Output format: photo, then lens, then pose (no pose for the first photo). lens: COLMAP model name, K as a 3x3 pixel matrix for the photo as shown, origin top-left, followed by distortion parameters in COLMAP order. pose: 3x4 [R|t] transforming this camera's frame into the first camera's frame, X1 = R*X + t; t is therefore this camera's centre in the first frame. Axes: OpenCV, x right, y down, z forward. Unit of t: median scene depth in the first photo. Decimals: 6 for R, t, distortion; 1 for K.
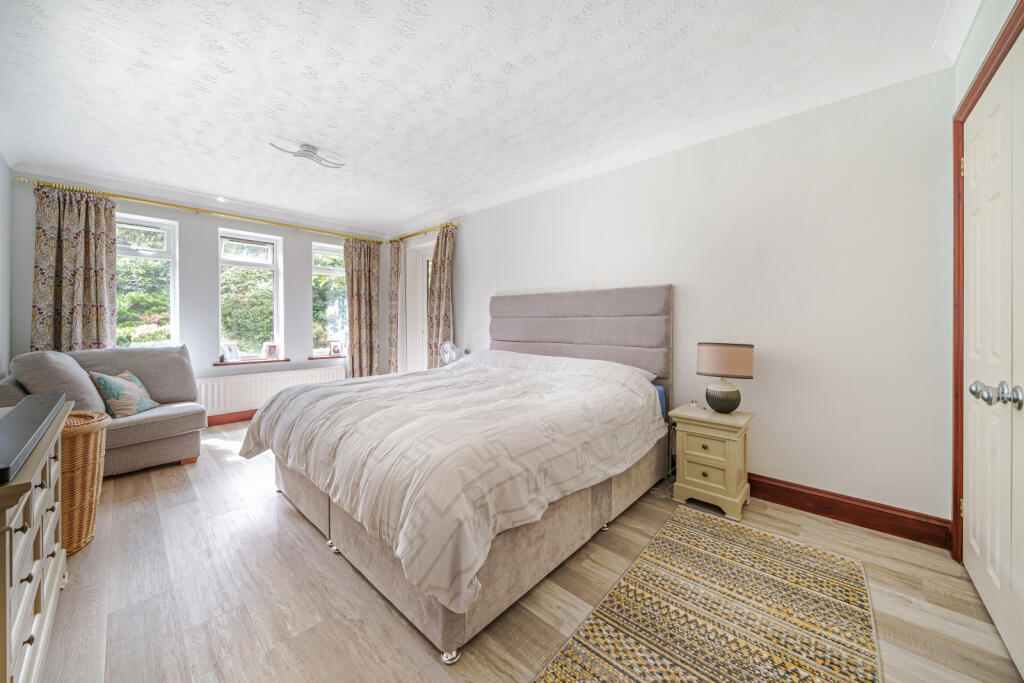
lens RADIAL K [[359.7, 0, 514.1], [0, 359.7, 327.1], [0, 0, 1]] dist [0.000129, 0.000009]
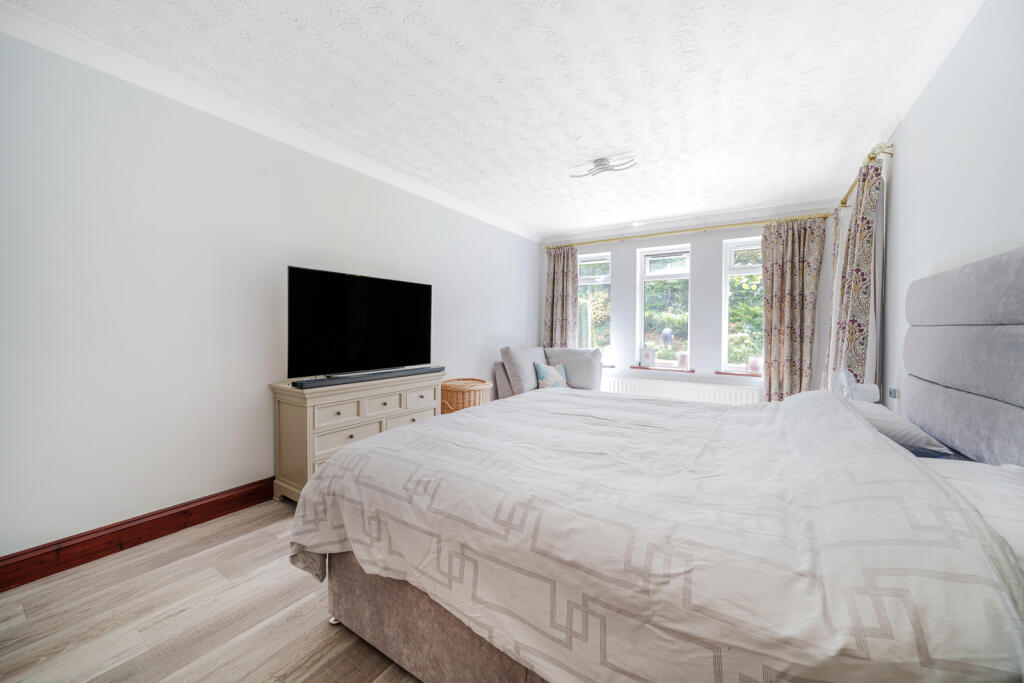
lens RADIAL K [[385.0, 0, 512.0], [0, 385.0, 341.5], [0, 0, 1]] dist [-0.000232, -0.000050]
pose [[0.167086, 0.034870, -0.985326, 0.335307], [-0.020978, 0.999274, 0.031806, -0.011310], [0.985719, 0.015356, 0.167696, 0.400514]]
